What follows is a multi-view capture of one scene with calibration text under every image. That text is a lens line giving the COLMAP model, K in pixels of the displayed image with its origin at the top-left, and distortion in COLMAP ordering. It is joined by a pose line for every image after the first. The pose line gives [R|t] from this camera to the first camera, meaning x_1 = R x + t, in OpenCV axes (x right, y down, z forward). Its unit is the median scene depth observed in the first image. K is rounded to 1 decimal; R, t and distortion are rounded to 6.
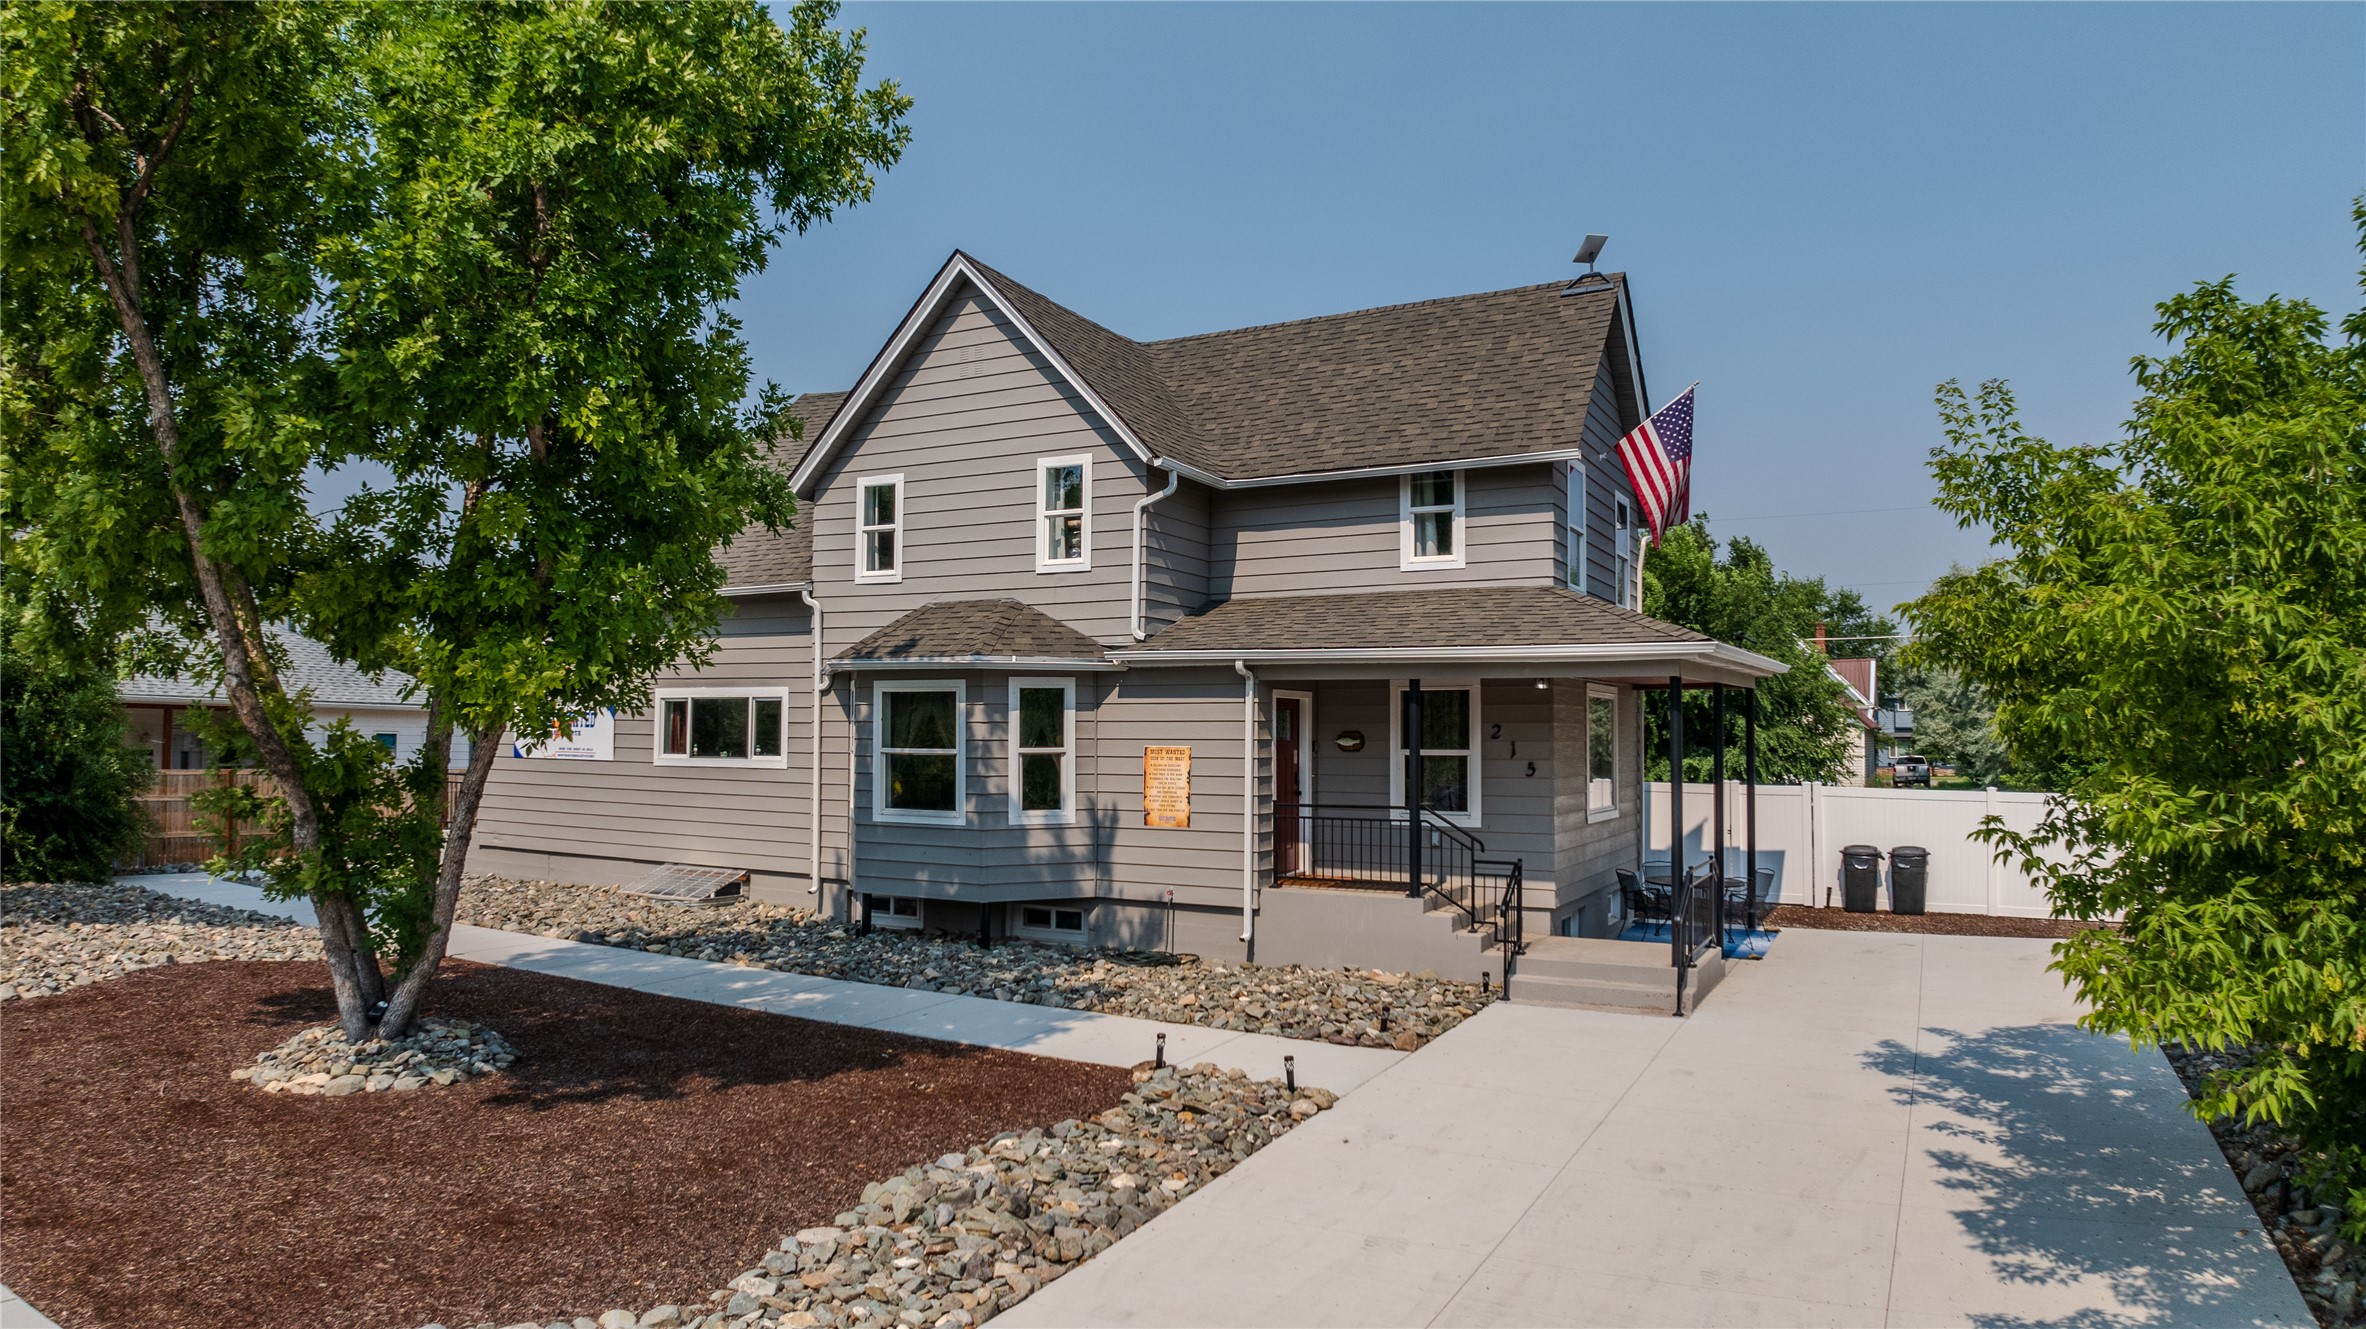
lens RADIAL K [[1428.6, 0, 1192.4], [0, 1428.6, 655.8], [0, 0, 1]] dist [-0.061341, -0.071111]
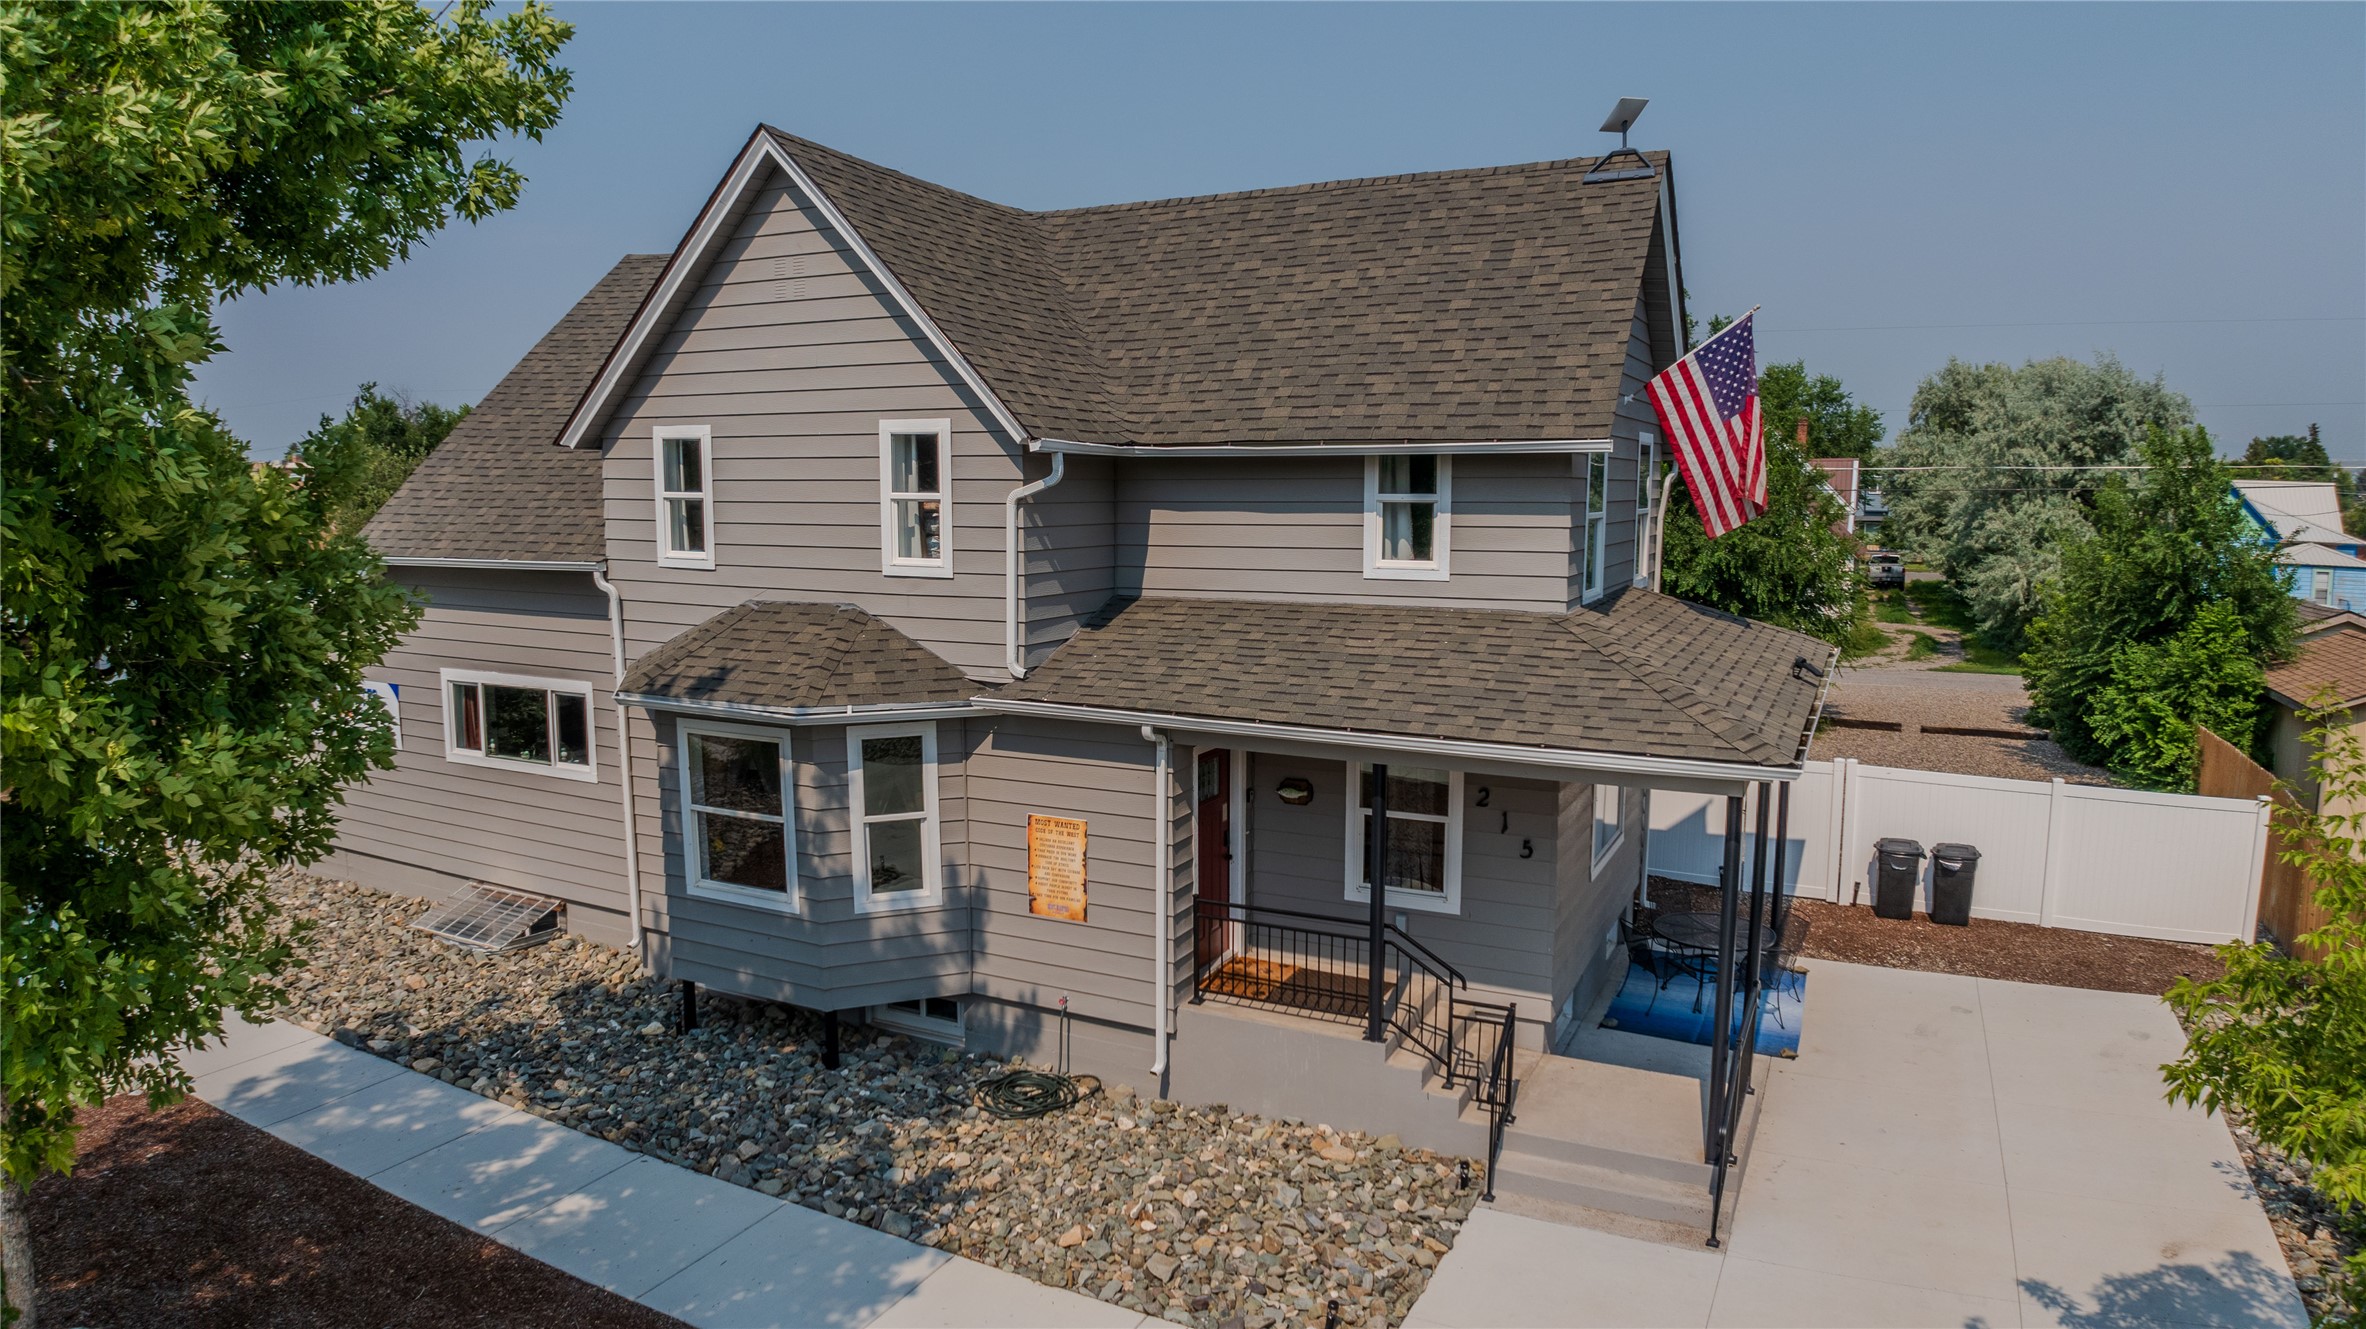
lens RADIAL K [[1428.6, 0, 1192.4], [0, 1428.6, 655.8], [0, 0, 1]] dist [-0.061341, -0.071111]
pose [[0.999483, -0.008448, 0.031030, 0.031477], [0.002783, 0.983983, 0.178241, -0.153722], [-0.032039, -0.178063, 0.983497, 0.251708]]
